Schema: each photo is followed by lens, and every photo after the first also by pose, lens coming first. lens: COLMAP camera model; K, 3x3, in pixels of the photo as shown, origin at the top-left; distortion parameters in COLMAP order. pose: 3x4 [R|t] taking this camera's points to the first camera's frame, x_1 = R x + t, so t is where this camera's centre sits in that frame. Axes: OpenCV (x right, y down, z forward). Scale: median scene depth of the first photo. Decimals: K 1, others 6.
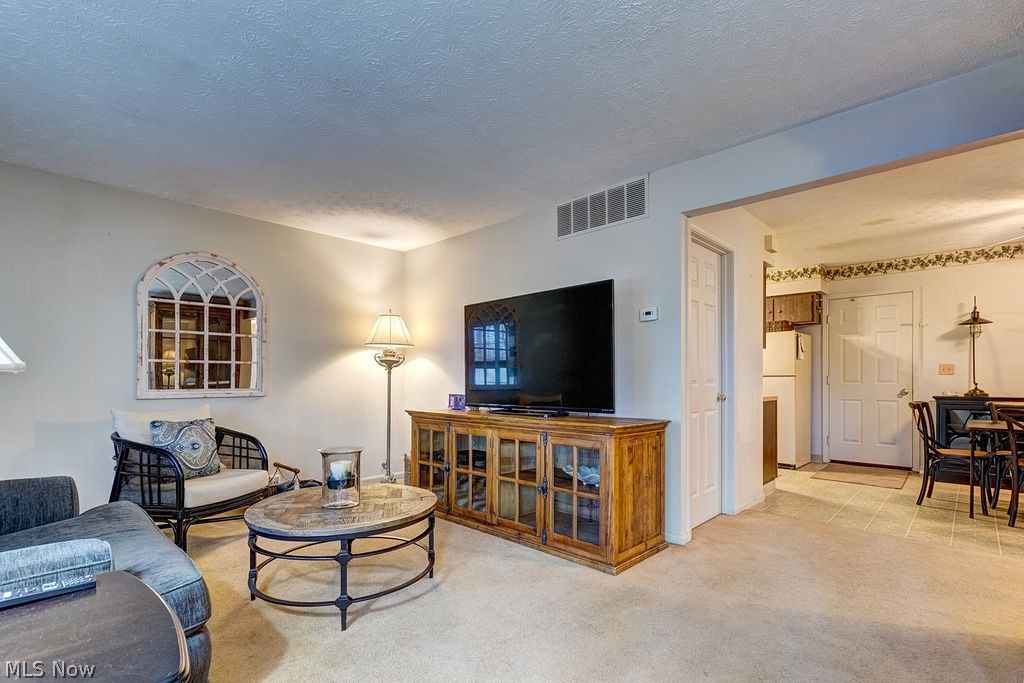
lens RADIAL K [[477.6, 0, 515.6], [0, 477.6, 380.1], [0, 0, 1]] dist [0.008543, -0.003558]
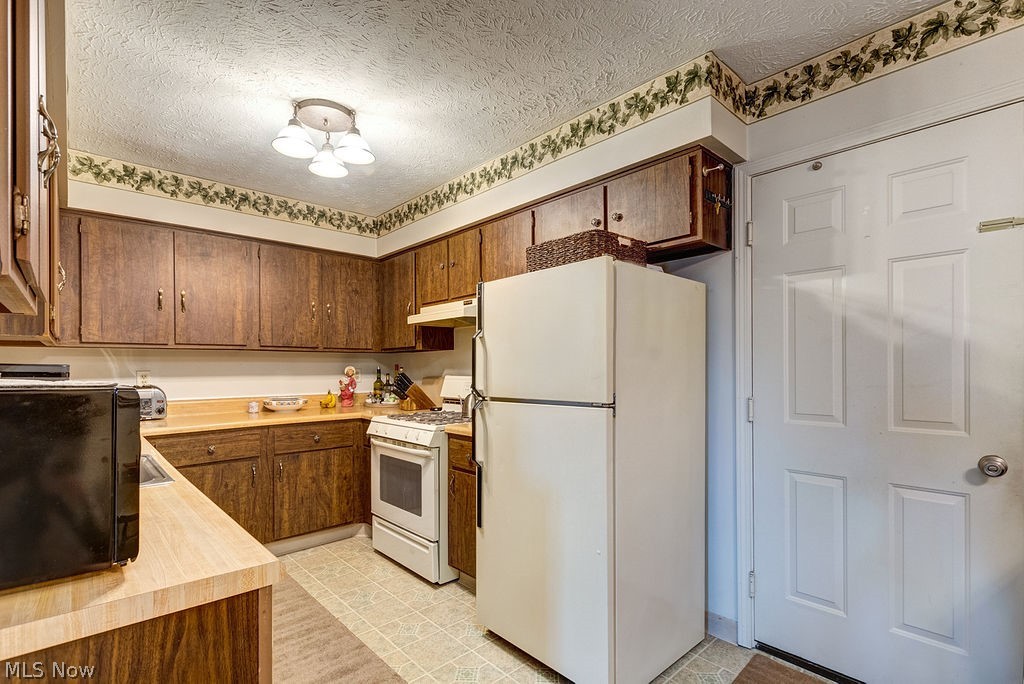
lens RADIAL K [[477.6, 0, 515.5], [0, 477.6, 369.8], [0, 0, 1]] dist [0.008543, -0.003558]
pose [[0.998633, -0.002193, -0.052231, 0.572347], [0.002066, 0.999995, -0.002490, -0.032119], [0.052236, 0.002378, 0.998632, 0.737762]]
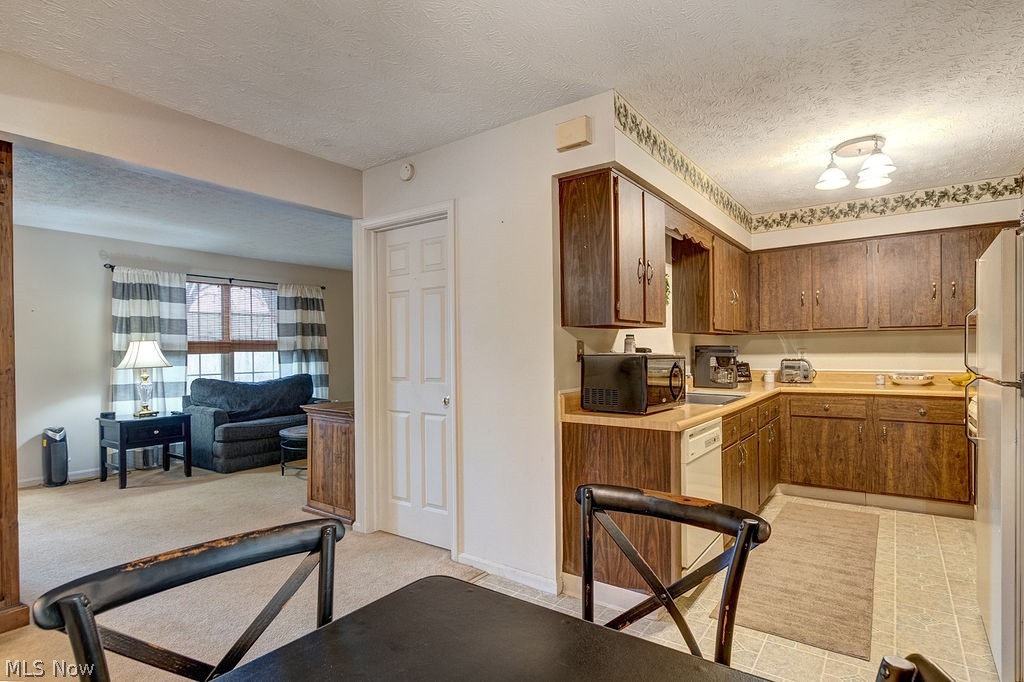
lens RADIAL K [[507.5, 0, 547.8], [0, 507.5, 348.3], [0, 0, 1]] dist [0.004119, -0.002708]
pose [[0.173217, -0.006126, -0.984865, 0.888149], [0.003584, 0.999978, -0.005589, -0.030813], [0.984877, -0.002561, 0.173235, 0.709594]]
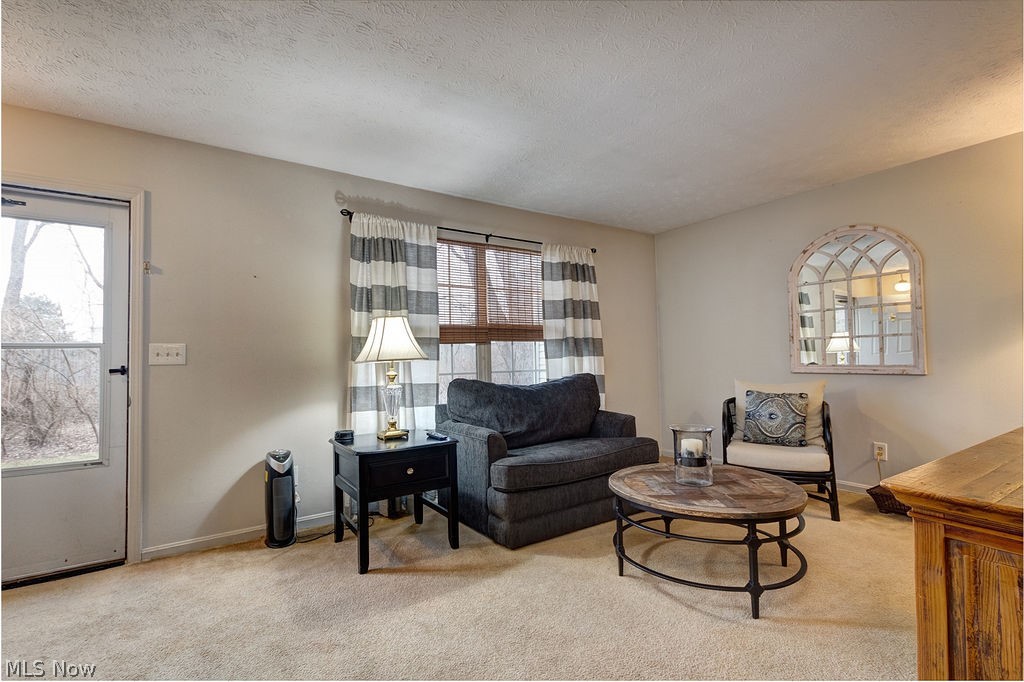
lens RADIAL K [[477.6, 0, 513.2], [0, 477.6, 338.9], [0, 0, 1]] dist [0.008543, -0.003558]
pose [[-0.215454, -0.034462, -0.975906, 0.327709], [0.013718, 0.999172, -0.038312, -0.004436], [0.976418, -0.021642, -0.214803, 0.386174]]
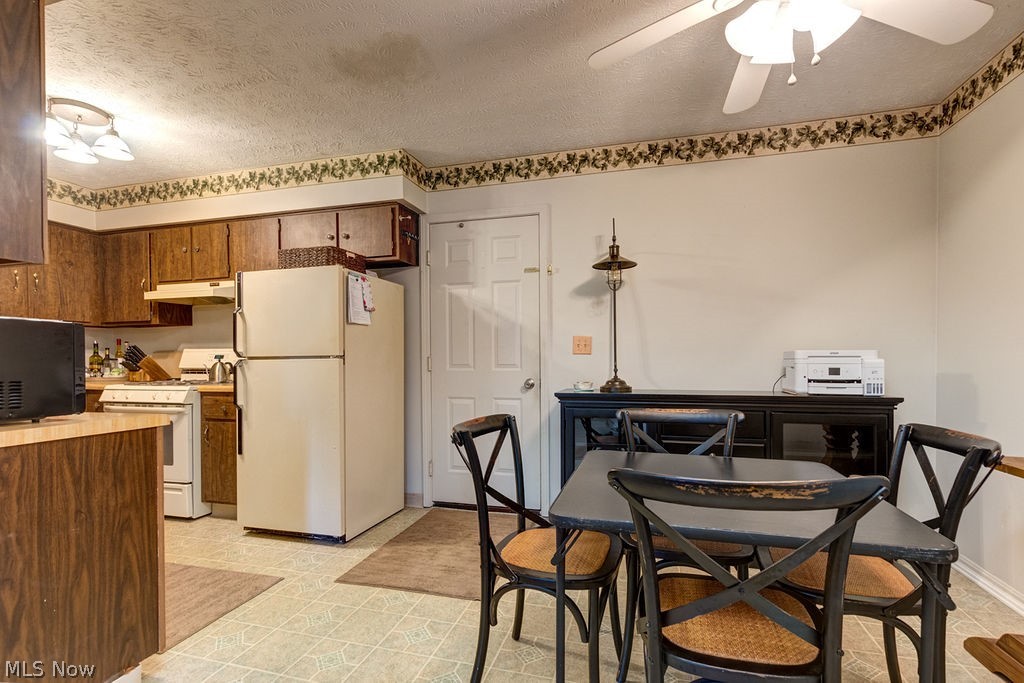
lens RADIAL K [[477.6, 0, 515.7], [0, 477.6, 362.7], [0, 0, 1]] dist [0.008543, -0.003558]
pose [[0.881838, -0.007601, 0.471490, 0.540146], [0.006672, 0.999971, 0.003642, -0.003201], [-0.471505, -0.000066, 0.881864, 0.508644]]
